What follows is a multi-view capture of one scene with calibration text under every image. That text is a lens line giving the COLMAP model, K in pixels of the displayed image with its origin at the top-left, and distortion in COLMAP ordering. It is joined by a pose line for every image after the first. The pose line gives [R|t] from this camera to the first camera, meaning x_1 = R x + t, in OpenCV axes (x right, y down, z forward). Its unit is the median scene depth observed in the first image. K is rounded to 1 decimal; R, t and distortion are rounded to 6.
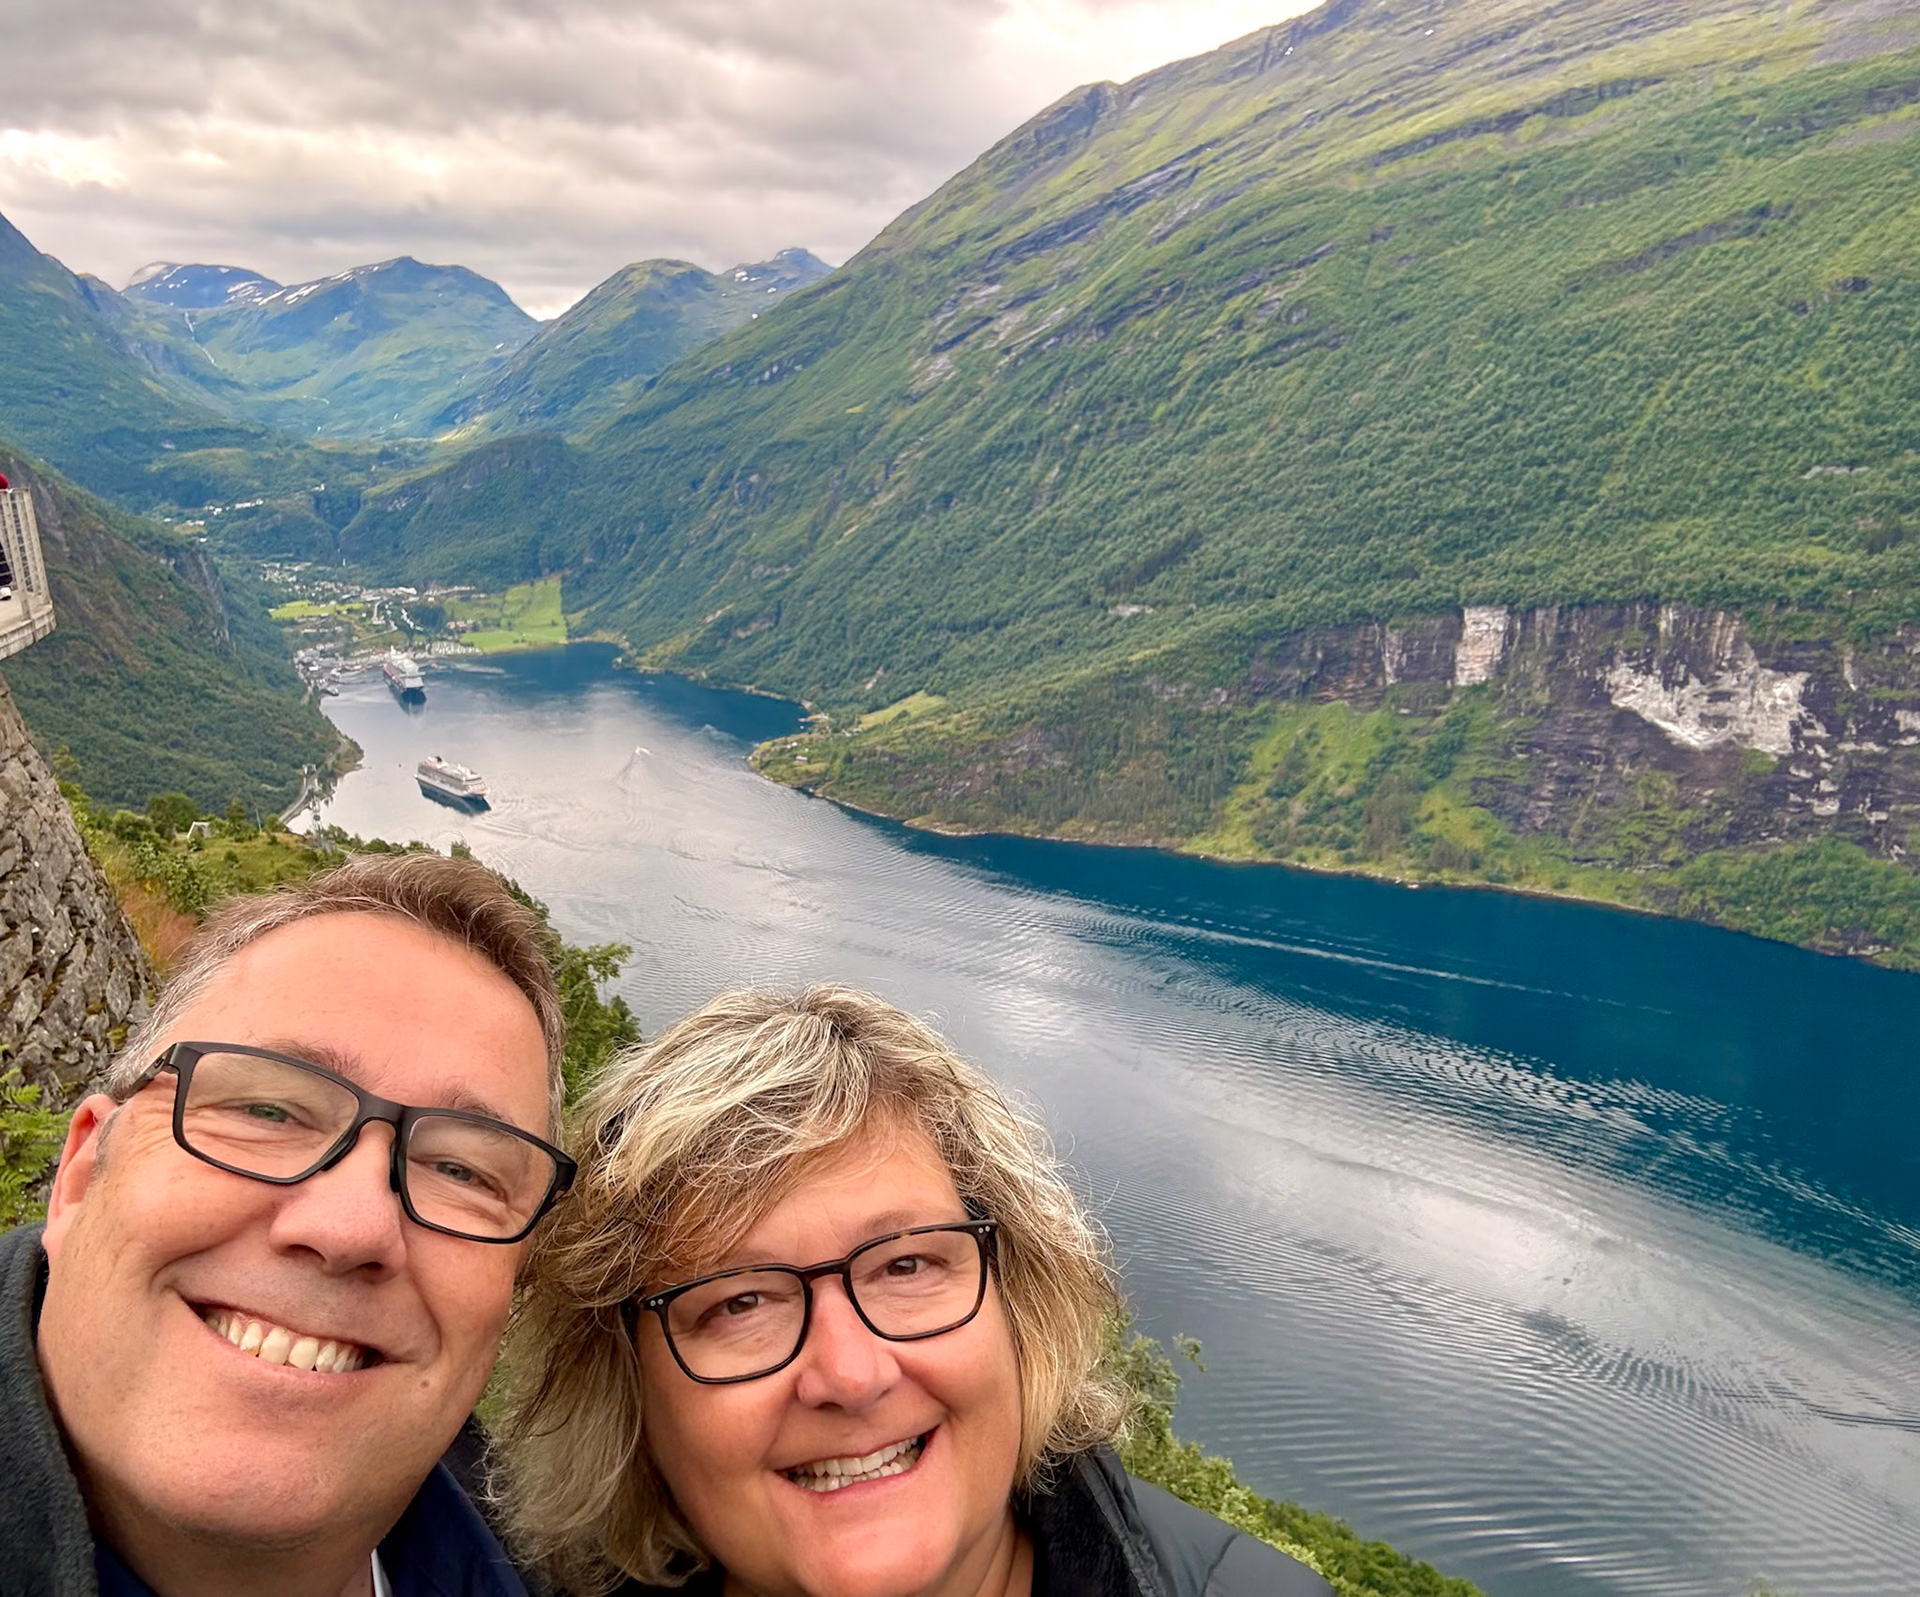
lens RADIAL K [[1928.1, 0, 958.8], [0, 1928.1, 896.0], [0, 0, 1]] dist [0.112741, -0.255456]
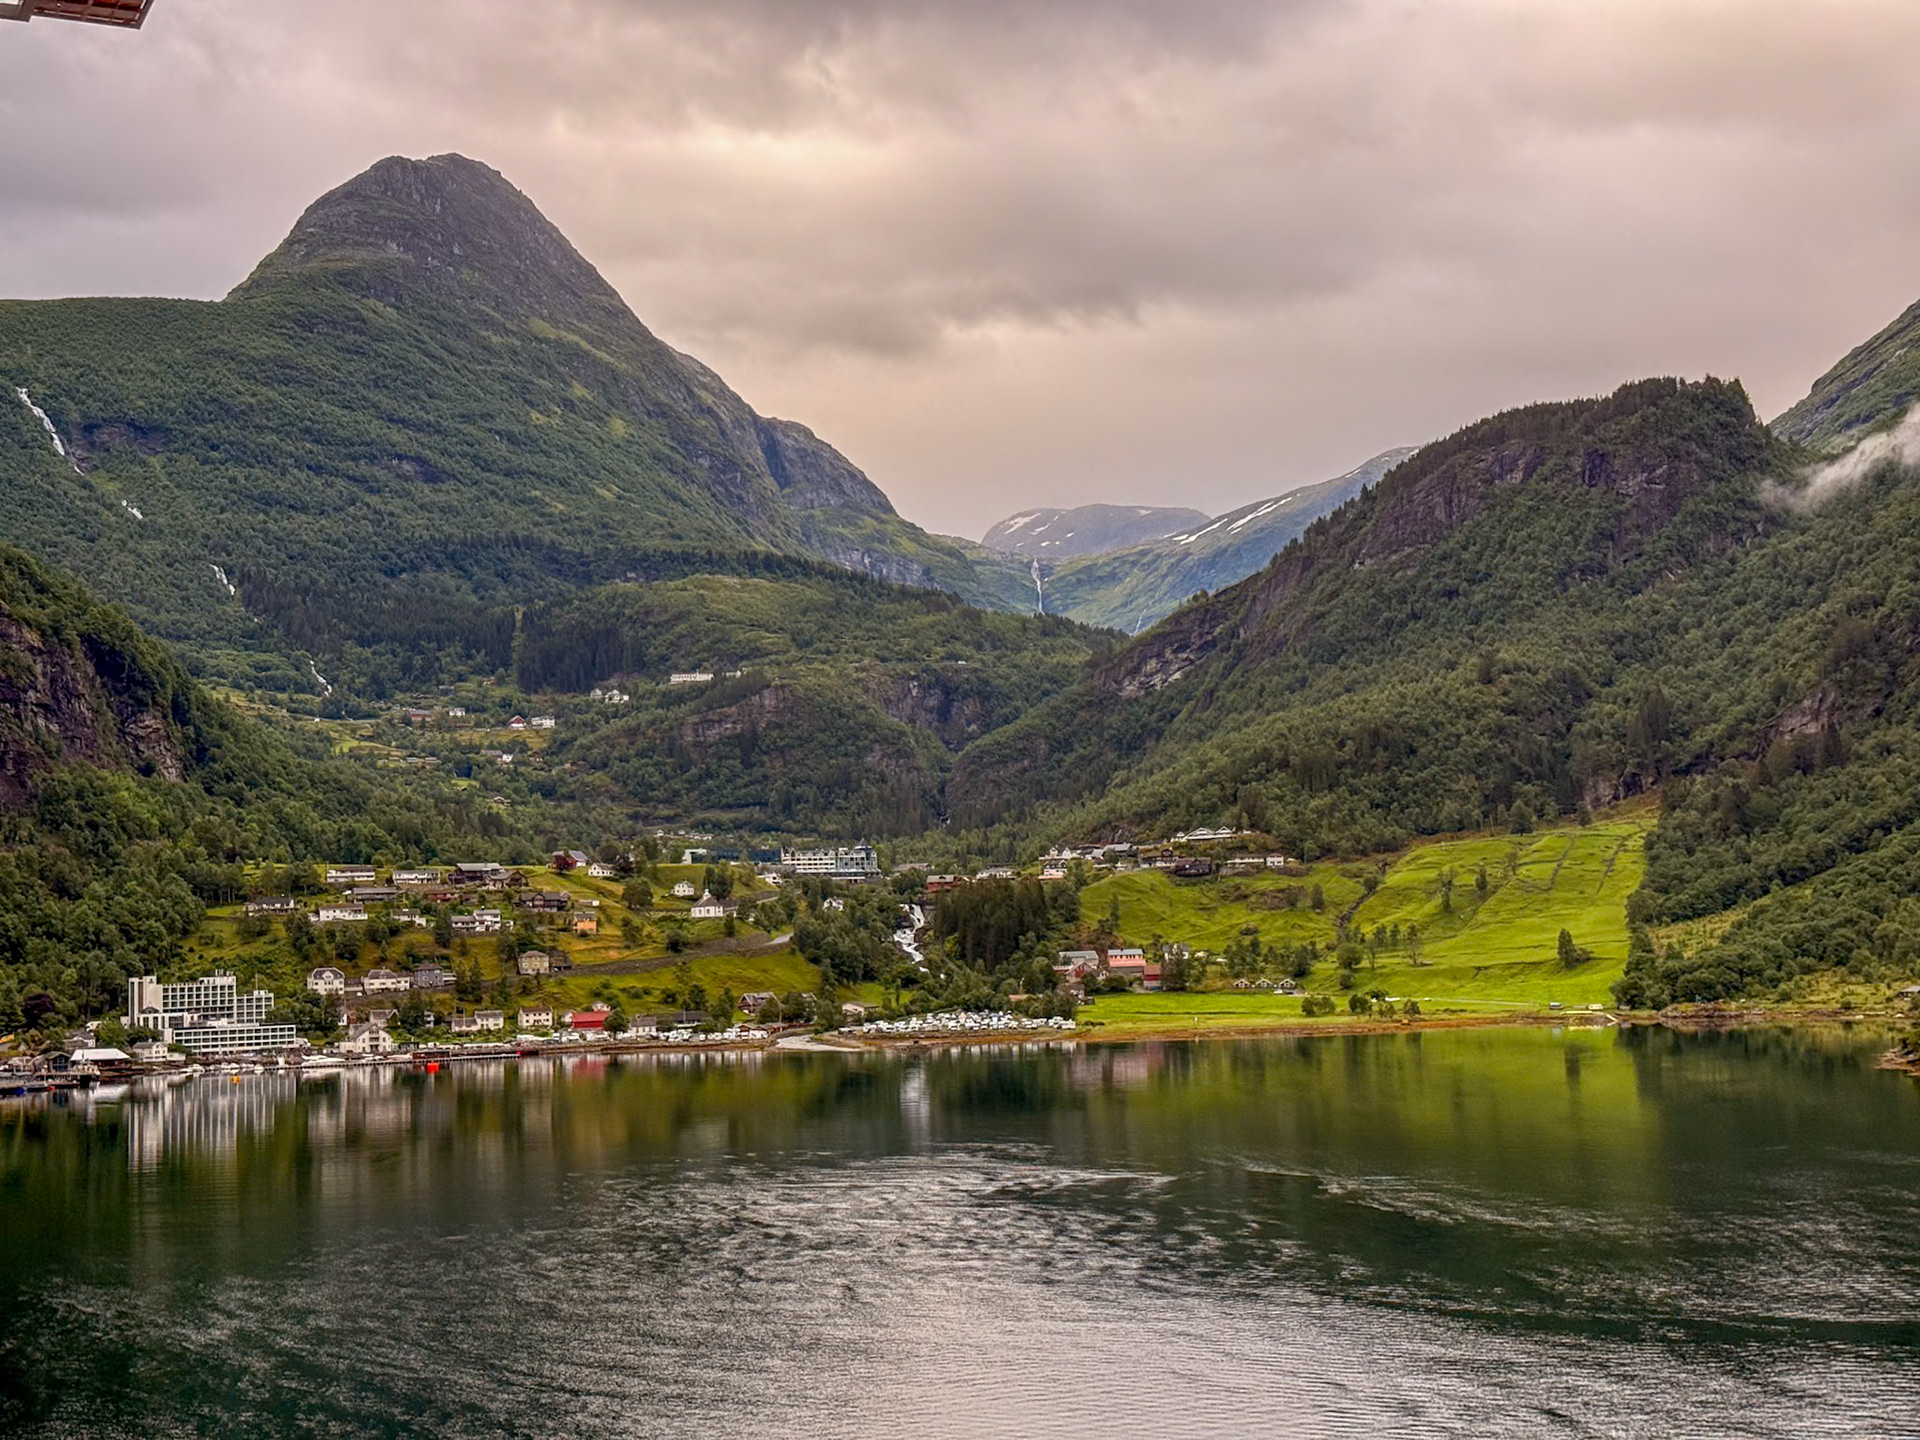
lens RADIAL K [[2609.2, 0, 960.0], [0, 2609.2, 720.0], [0, 0, 1]] dist [0.197016, -0.403984]
pose [[0.864833, -0.035801, -0.500781, -0.124620], [-0.148262, 0.934758, -0.322871, -0.067892], [0.479668, 0.353476, 0.803102, 0.713342]]
